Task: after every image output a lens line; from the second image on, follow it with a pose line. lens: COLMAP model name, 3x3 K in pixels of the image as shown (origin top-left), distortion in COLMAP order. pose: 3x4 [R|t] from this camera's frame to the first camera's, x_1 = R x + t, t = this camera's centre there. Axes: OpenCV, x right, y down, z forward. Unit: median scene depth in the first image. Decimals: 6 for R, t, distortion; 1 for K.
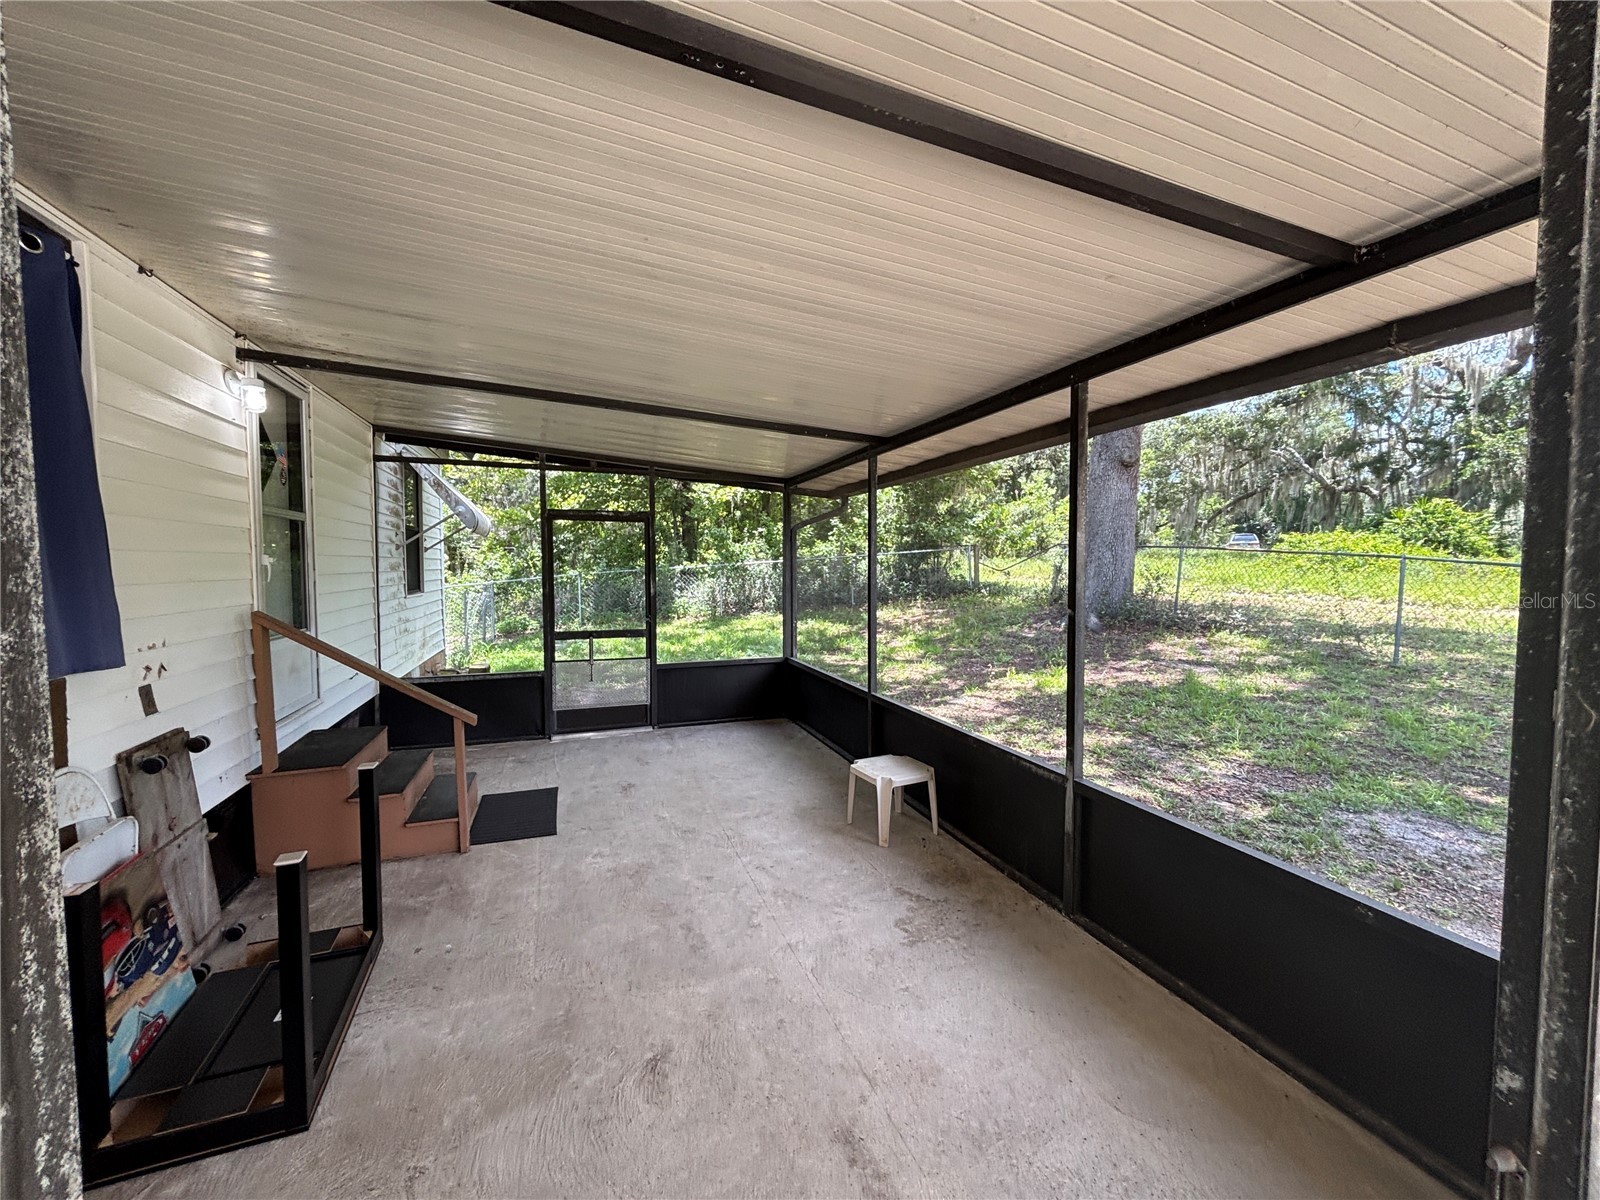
lens RADIAL K [[660.8, 0, 800.0], [0, 660.8, 600.0], [0, 0, 1]] dist [-0.002525, 0.000751]
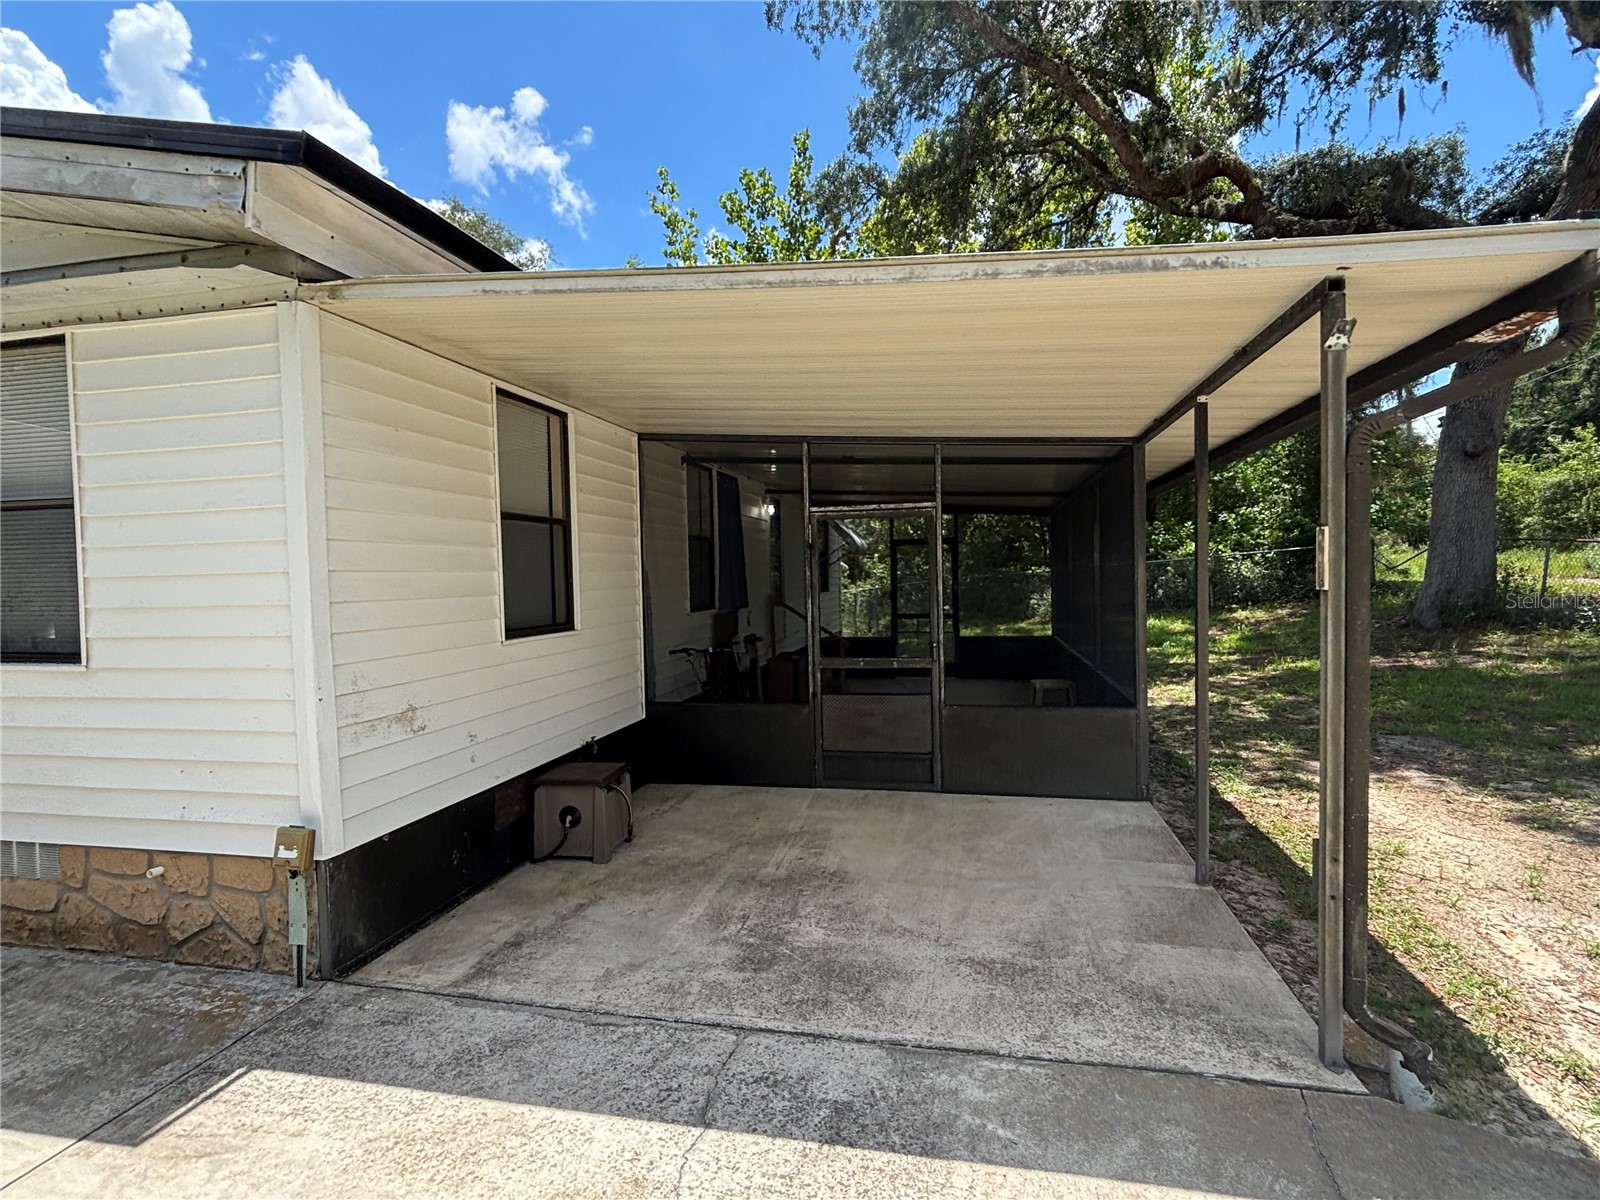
lens RADIAL K [[787.7, 0, 797.9], [0, 787.7, 604.9], [0, 0, 1]] dist [-0.000970, -0.000522]
pose [[0.848308, 0.001709, -0.529500, 0.386219], [-0.006772, 0.999948, -0.007622, 0.037764], [0.529460, 0.010052, 0.848276, -0.678710]]
